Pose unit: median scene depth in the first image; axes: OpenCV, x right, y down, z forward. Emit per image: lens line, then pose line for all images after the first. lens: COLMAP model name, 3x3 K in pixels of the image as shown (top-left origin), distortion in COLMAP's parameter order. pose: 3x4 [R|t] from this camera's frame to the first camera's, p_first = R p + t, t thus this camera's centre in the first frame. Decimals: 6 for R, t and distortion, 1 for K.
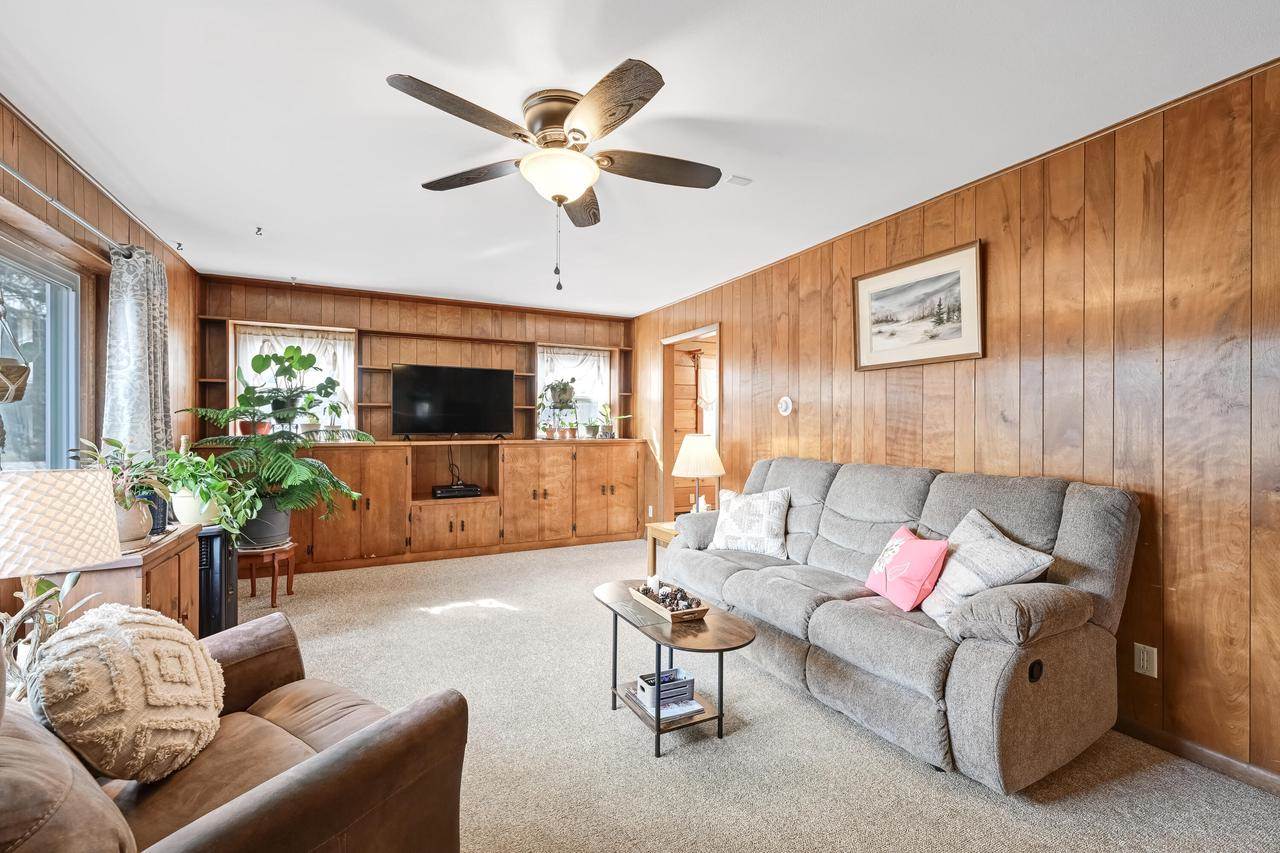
lens RADIAL K [[531.2, 0, 639.9], [0, 531.2, 428.7], [0, 0, 1]] dist [-0.000727, 0.000026]
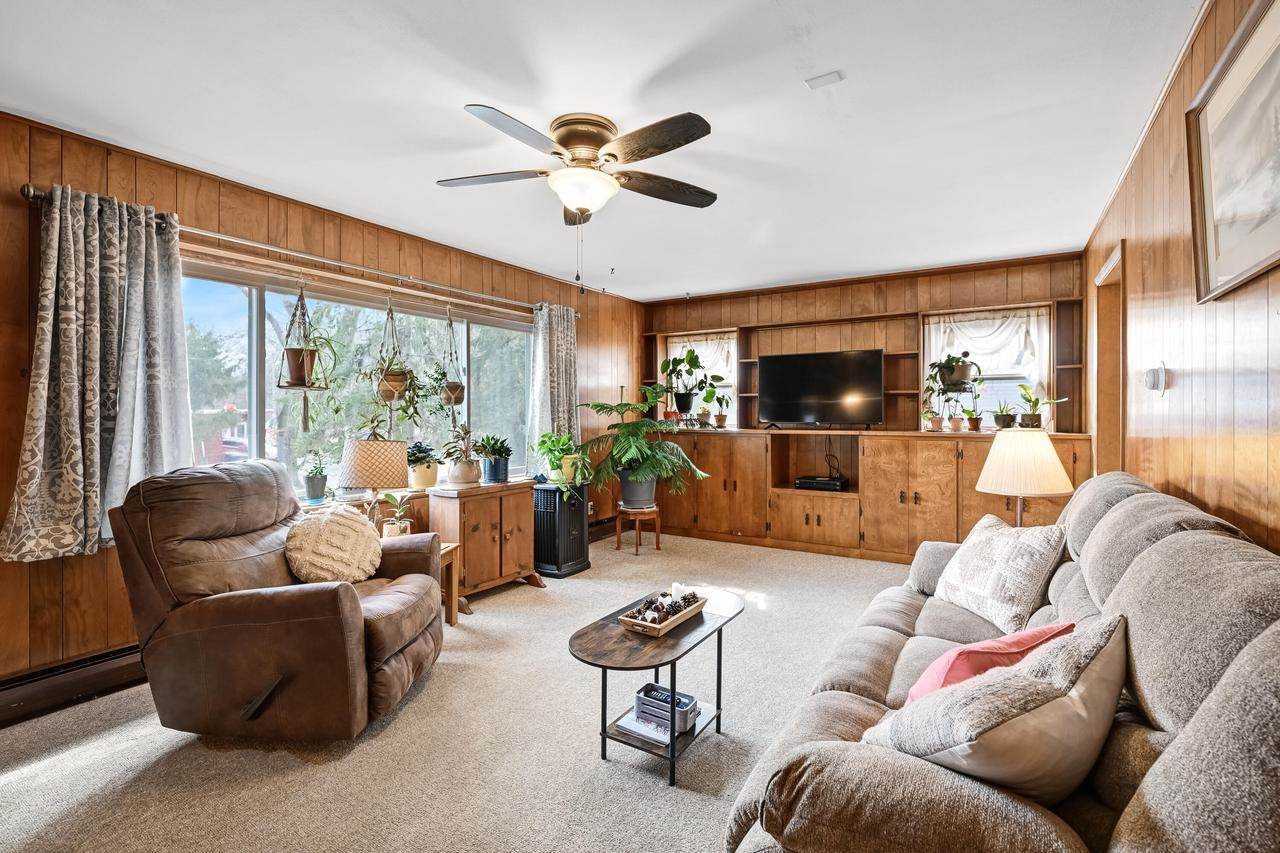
lens RADIAL K [[574.5, 0, 645.5], [0, 574.5, 417.1], [0, 0, 1]] dist [-0.000066, 0.000137]
pose [[0.535996, 0.003503, -0.844213, 0.359910], [-0.000630, 0.999993, 0.003750, -0.004752], [0.844220, -0.001478, 0.535994, 0.187410]]
